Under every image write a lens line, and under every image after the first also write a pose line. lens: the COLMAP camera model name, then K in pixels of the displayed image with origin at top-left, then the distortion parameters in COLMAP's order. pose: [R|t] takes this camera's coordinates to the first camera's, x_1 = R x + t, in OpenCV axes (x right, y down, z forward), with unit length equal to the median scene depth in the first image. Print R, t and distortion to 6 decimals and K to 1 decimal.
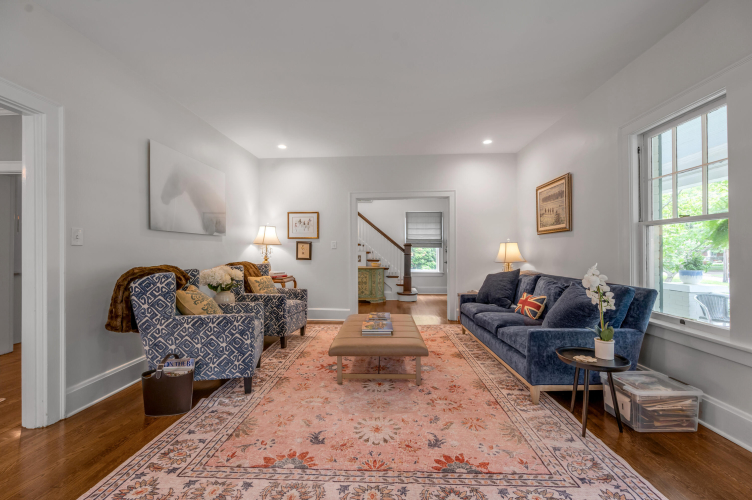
lens RADIAL K [[301.5, 0, 378.5], [0, 301.5, 249.2], [0, 0, 1]] dist [-0.002011, -0.000491]
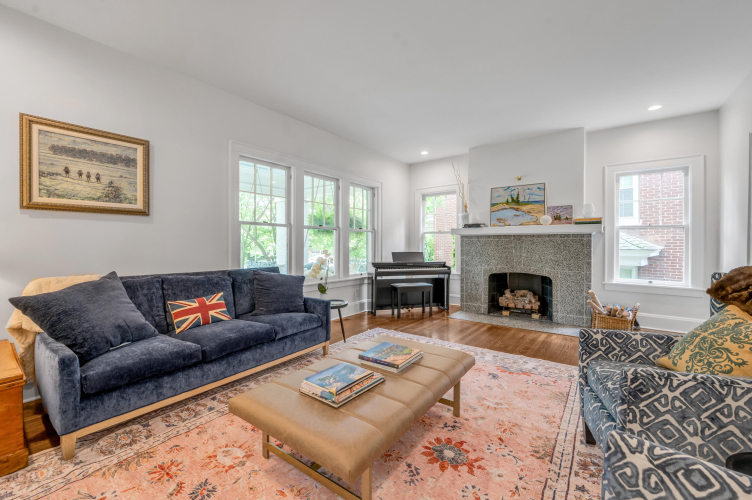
lens RADIAL K [[308.3, 0, 375.5], [0, 308.3, 244.2], [0, 0, 1]] dist [-0.005764, 0.001216]
pose [[-0.817669, 0.001623, 0.575687, -0.420042], [-0.004436, 0.999949, -0.009120, 0.023836], [-0.575672, -0.010011, -0.817619, 1.805330]]
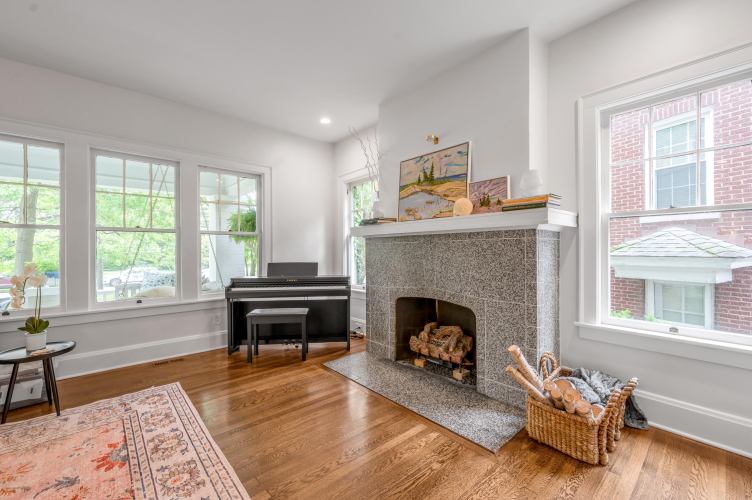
lens RADIAL K [[308.3, 0, 374.0], [0, 308.3, 249.2], [0, 0, 1]] dist [-0.005764, 0.001216]
pose [[-0.688833, 0.011641, 0.724826, -0.717063], [0.003151, 0.999910, -0.013064, 0.012369], [-0.724913, -0.006715, -0.688808, 0.690503]]
